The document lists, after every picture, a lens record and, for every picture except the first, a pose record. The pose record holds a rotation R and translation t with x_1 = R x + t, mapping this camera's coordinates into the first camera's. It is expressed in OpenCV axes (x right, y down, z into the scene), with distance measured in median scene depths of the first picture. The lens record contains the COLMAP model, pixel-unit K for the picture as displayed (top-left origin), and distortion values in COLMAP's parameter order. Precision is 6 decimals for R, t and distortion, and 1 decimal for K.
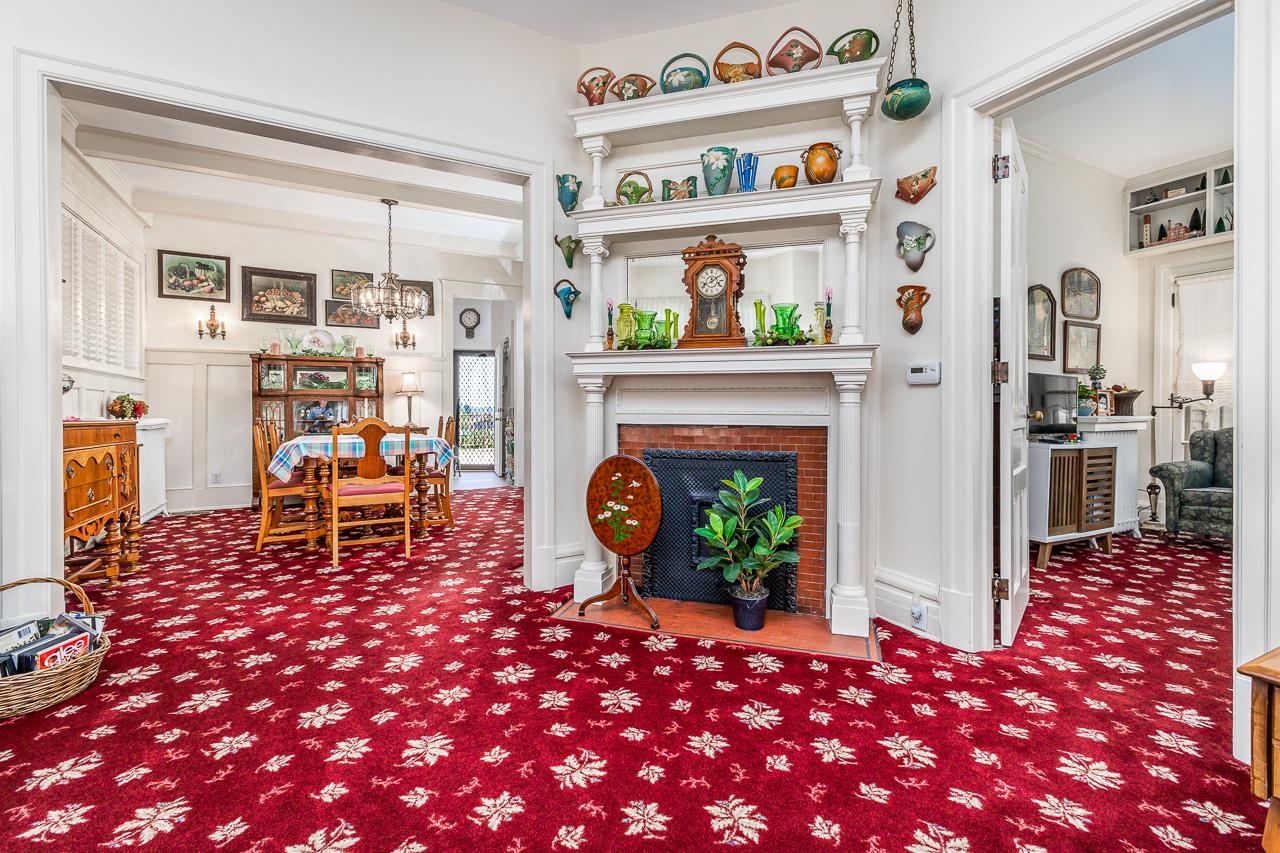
lens RADIAL K [[568.8, 0, 642.4], [0, 568.8, 418.5], [0, 0, 1]] dist [0.008934, -0.000264]
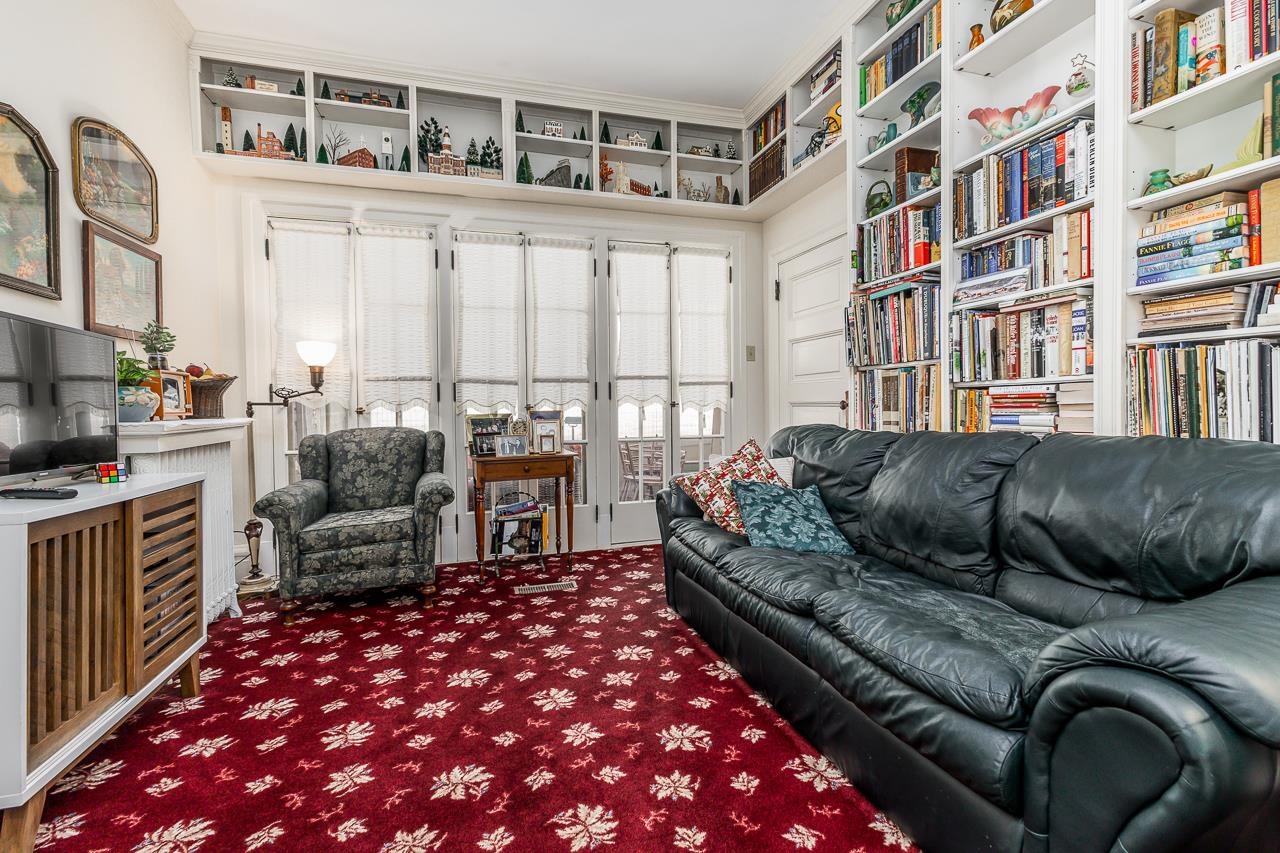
lens RADIAL K [[568.8, 0, 648.1], [0, 568.8, 409.4], [0, 0, 1]] dist [0.008934, -0.000264]
pose [[0.190889, -0.014652, 0.981502, 0.407649], [0.031287, 0.999471, 0.008835, -0.006023], [-0.981113, 0.029022, 0.191246, 0.515070]]
